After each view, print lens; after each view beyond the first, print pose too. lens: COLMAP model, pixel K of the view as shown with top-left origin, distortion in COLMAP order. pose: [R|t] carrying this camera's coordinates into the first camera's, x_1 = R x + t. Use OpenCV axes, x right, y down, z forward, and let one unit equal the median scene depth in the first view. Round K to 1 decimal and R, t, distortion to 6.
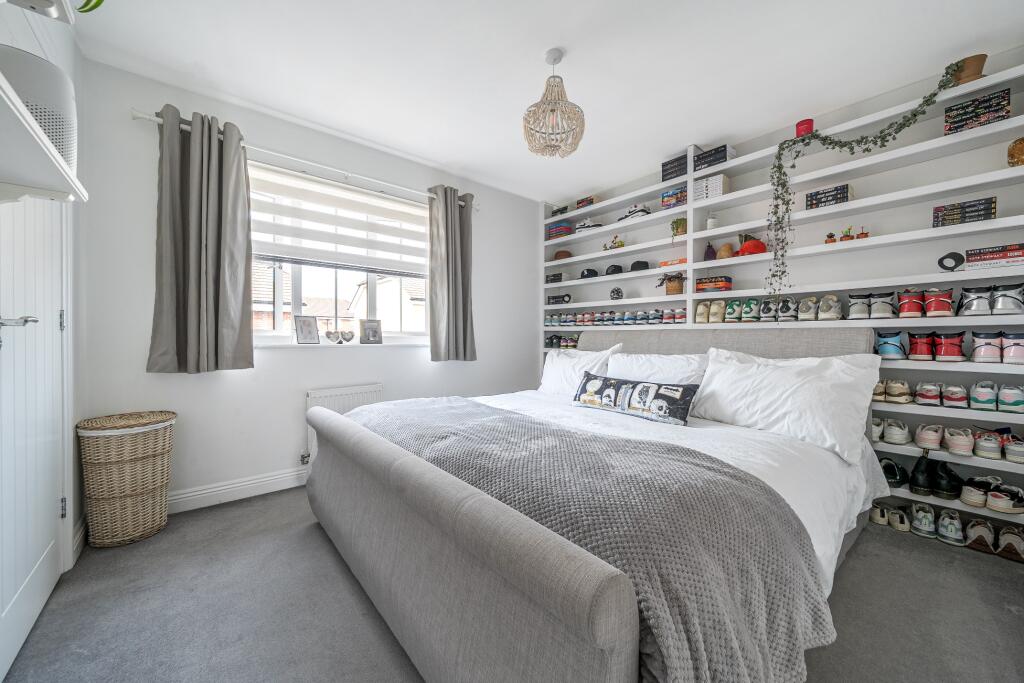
lens RADIAL K [[382.0, 0, 509.7], [0, 382.0, 338.3], [0, 0, 1]] dist [-0.001973, -0.000398]
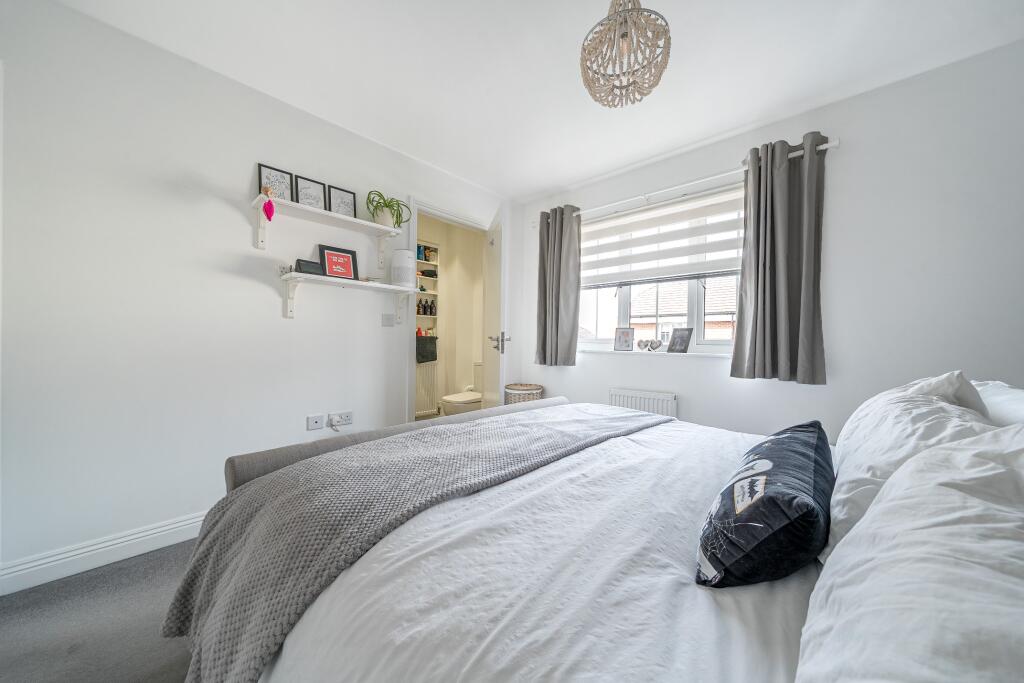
lens RADIAL K [[352.4, 0, 507.6], [0, 352.4, 344.3], [0, 0, 1]] dist [-0.001628, -0.000026]
pose [[0.134326, 0.007222, -0.990911, 0.697986], [-0.011646, 0.999916, 0.005709, -0.010305], [0.990869, 0.010773, 0.134399, 0.636004]]
